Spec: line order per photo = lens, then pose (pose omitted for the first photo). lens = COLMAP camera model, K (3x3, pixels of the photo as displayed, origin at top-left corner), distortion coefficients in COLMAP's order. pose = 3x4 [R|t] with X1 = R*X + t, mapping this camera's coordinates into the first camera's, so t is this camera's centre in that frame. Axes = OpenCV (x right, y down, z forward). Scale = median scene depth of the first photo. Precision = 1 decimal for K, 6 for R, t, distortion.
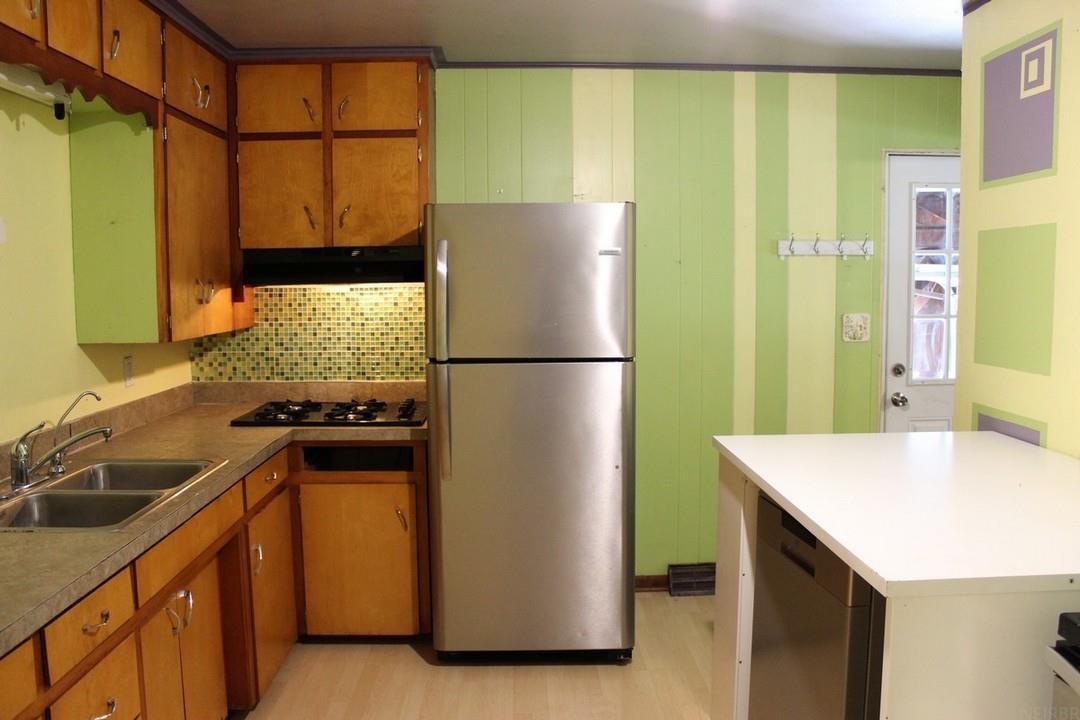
lens RADIAL K [[895.0, 0, 540.0], [0, 895.0, 360.0], [0, 0, 1]] dist [-0.145052, 0.116505]
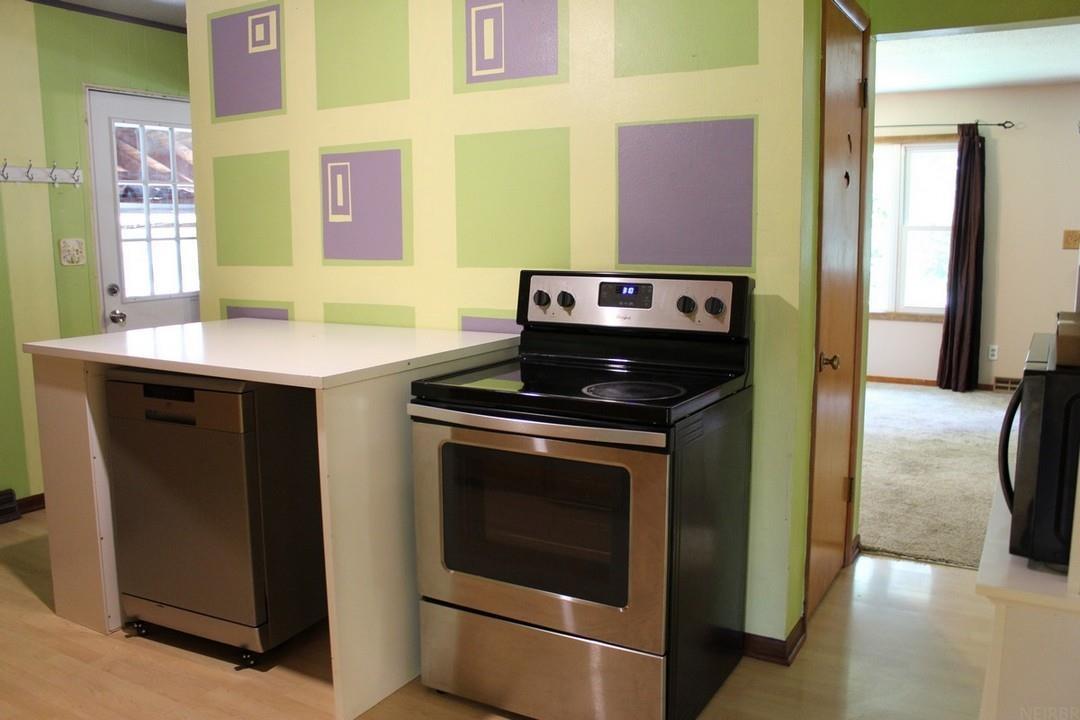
lens RADIAL K [[895.0, 0, 540.0], [0, 895.0, 360.0], [0, 0, 1]] dist [-0.145052, 0.116505]
pose [[0.536980, -0.121496, 0.834800, -0.228305], [0.081328, 0.992421, 0.092123, 0.043011], [-0.839665, 0.018424, 0.542792, -0.037088]]
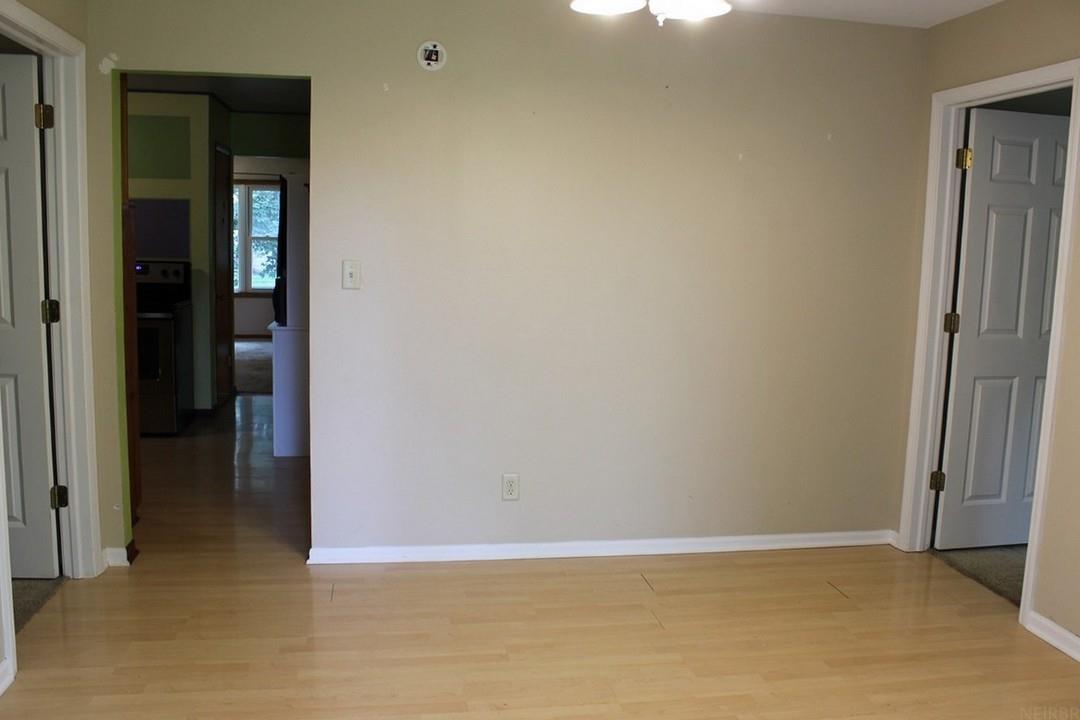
lens RADIAL K [[895.0, 0, 540.0], [0, 895.0, 360.0], [0, 0, 1]] dist [-0.145052, 0.116505]
pose [[-0.139472, -0.128225, 0.981889, -0.959809], [0.061647, 0.988533, 0.137849, 0.048324], [-0.988305, 0.079756, -0.129968, -0.170101]]
